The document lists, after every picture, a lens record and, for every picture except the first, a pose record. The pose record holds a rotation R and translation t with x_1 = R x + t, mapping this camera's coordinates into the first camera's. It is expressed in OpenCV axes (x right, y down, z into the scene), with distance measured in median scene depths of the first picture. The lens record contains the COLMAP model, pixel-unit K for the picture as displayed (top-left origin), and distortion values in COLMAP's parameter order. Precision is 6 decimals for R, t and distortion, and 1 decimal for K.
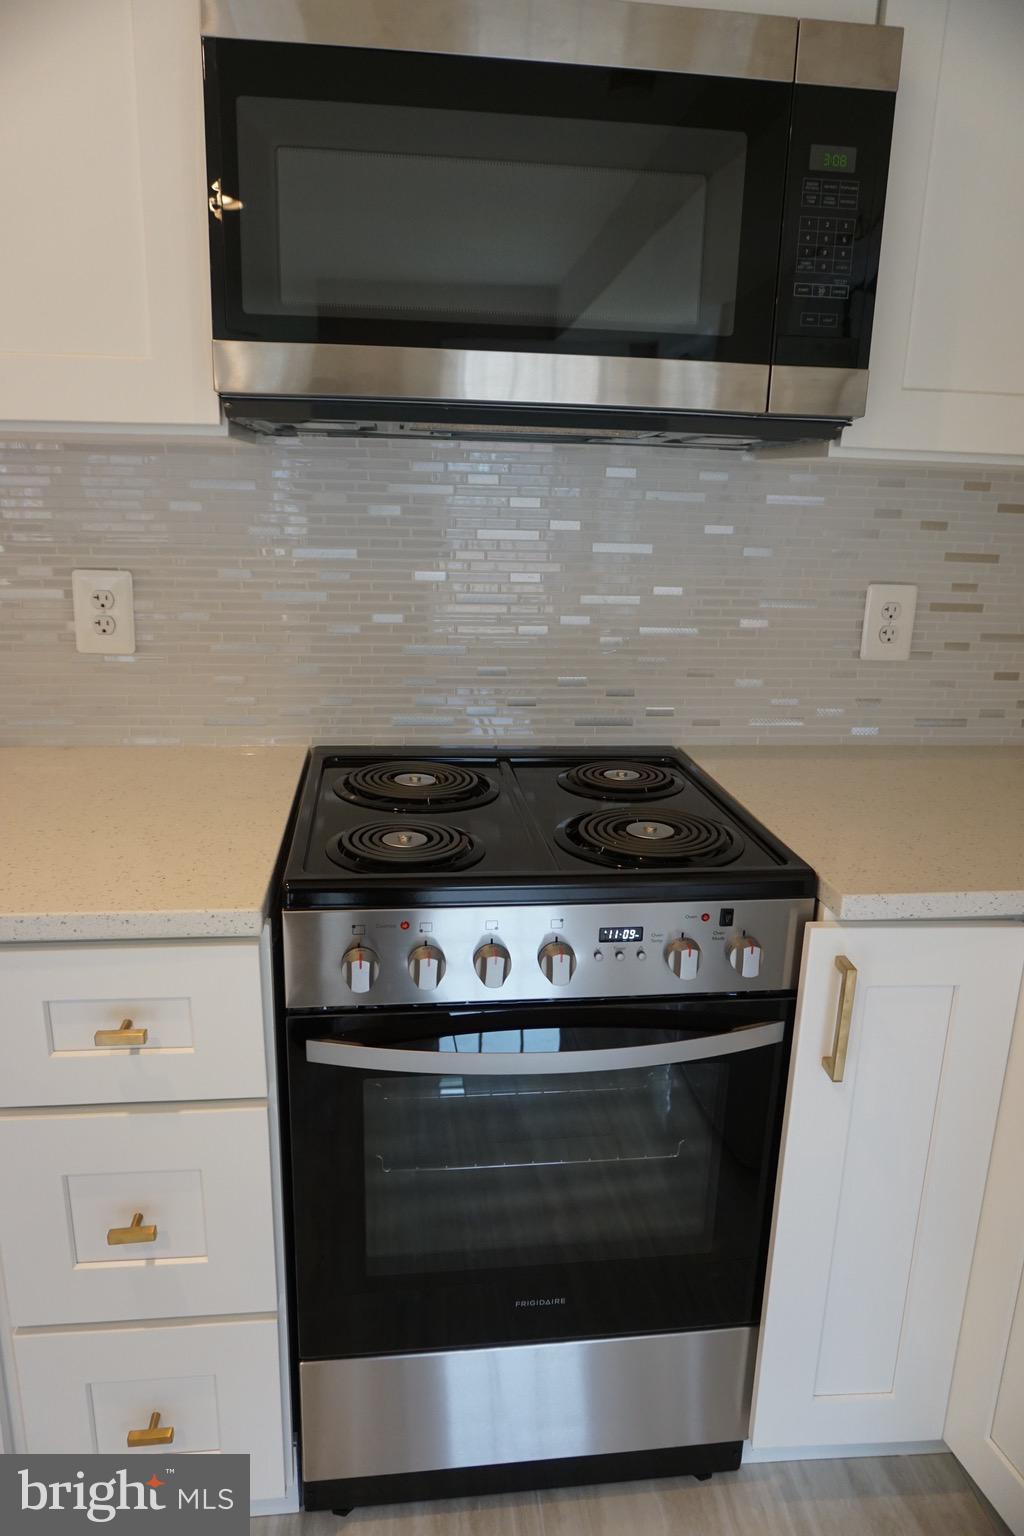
lens RADIAL K [[1007.1, 0, 512.0], [0, 1007.1, 768.0], [0, 0, 1]] dist [-0.028817, 0.037961]
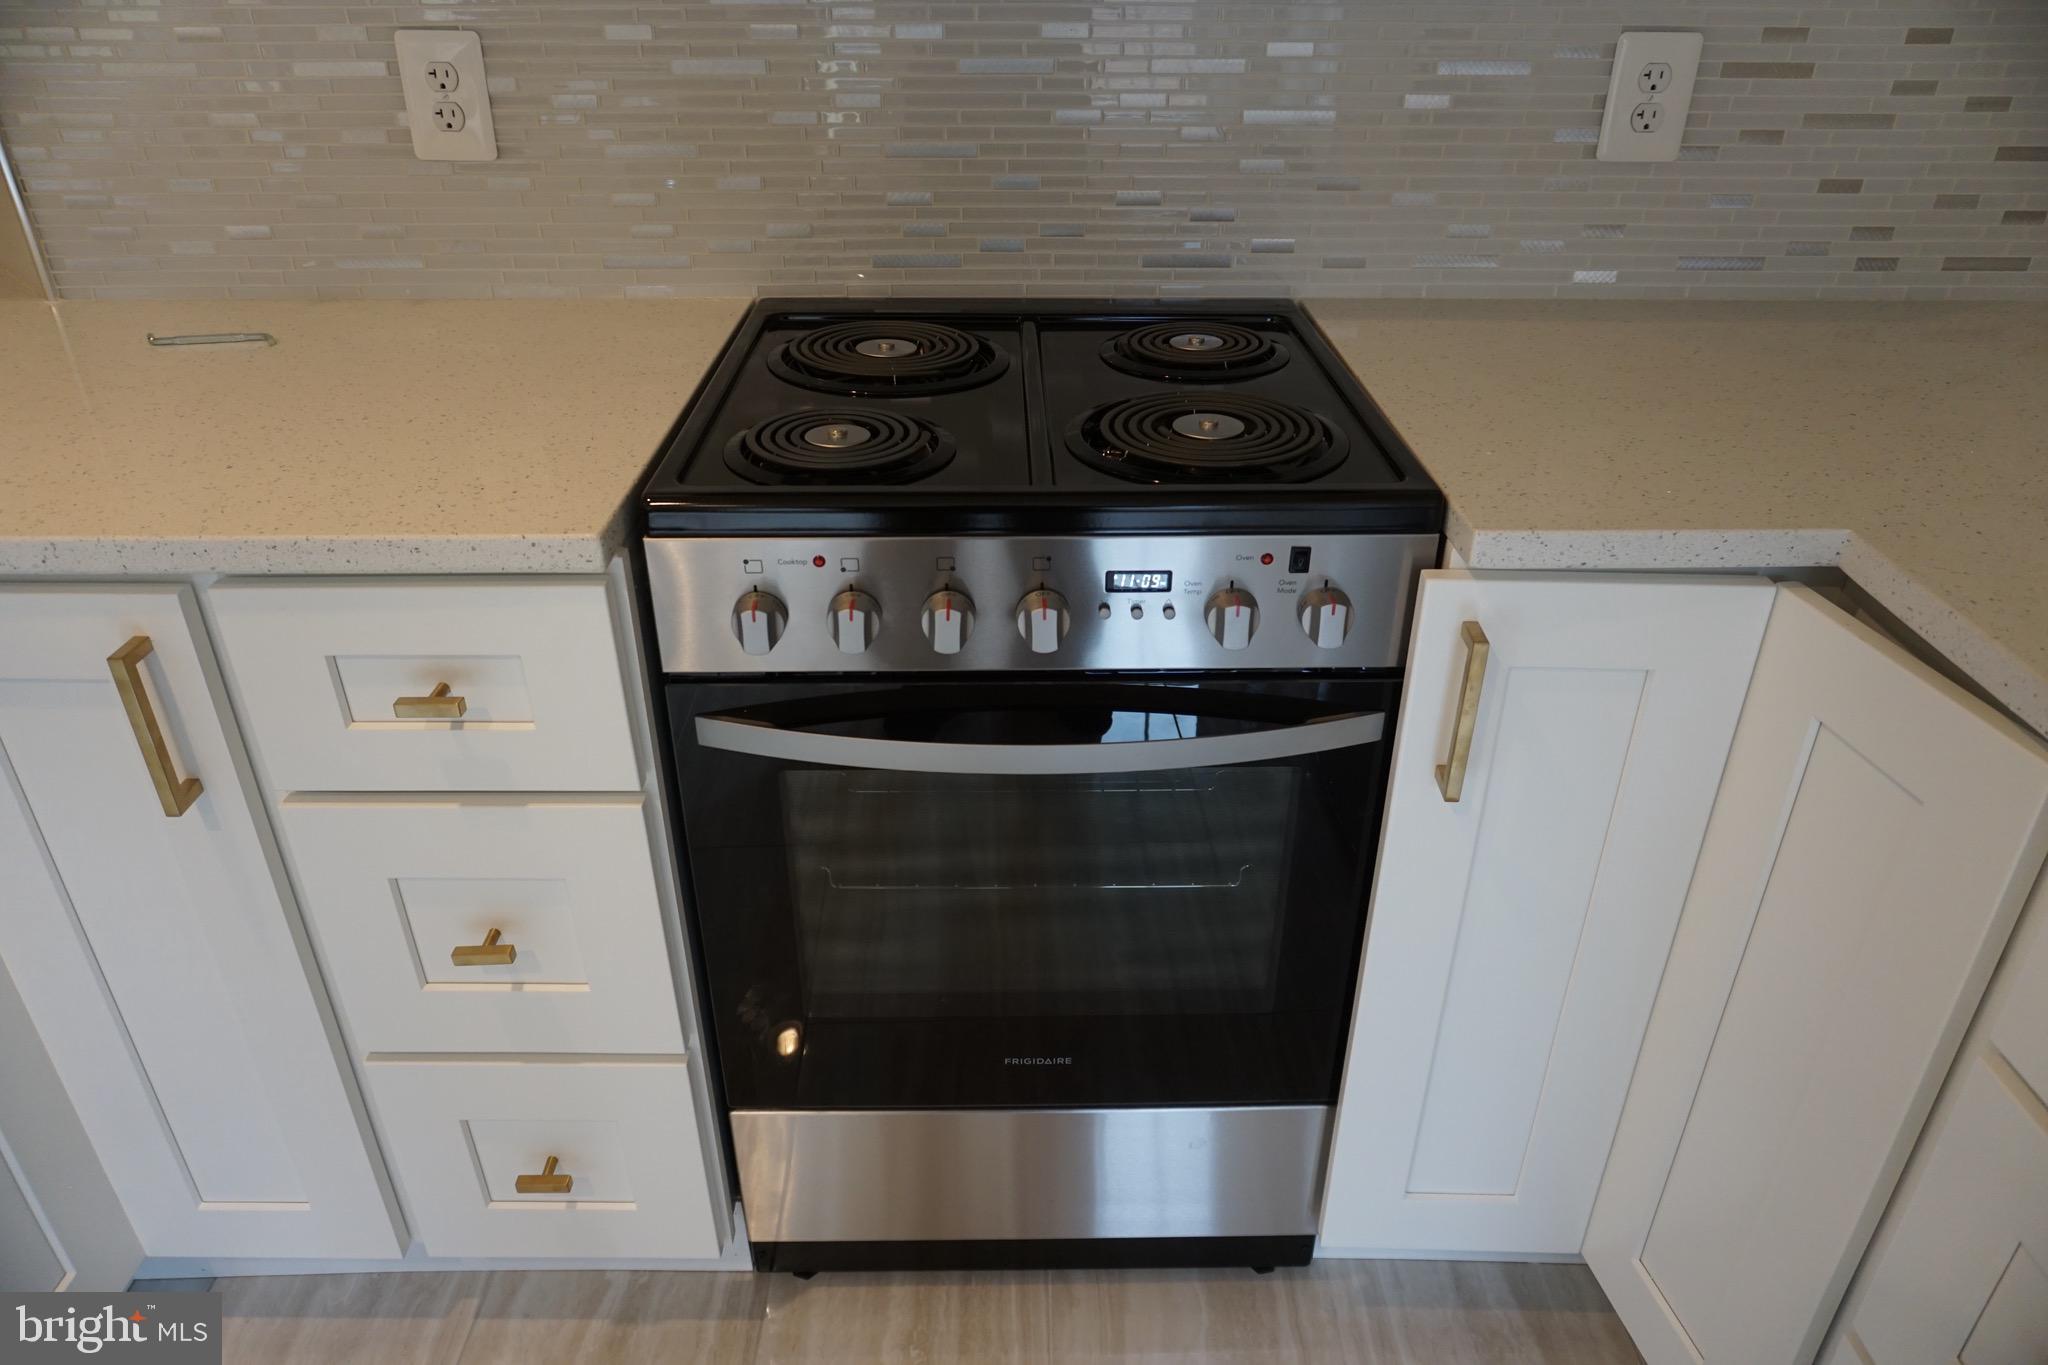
lens RADIAL K [[1342.9, 0, 1022.2], [0, 1342.9, 647.9], [0, 0, 1]] dist [-0.028817, 0.037961]
pose [[0.993996, 0.028466, -0.105650, 0.105278], [-0.003895, 0.974158, 0.225833, 0.004354], [0.109348, -0.224066, 0.968420, 0.087796]]
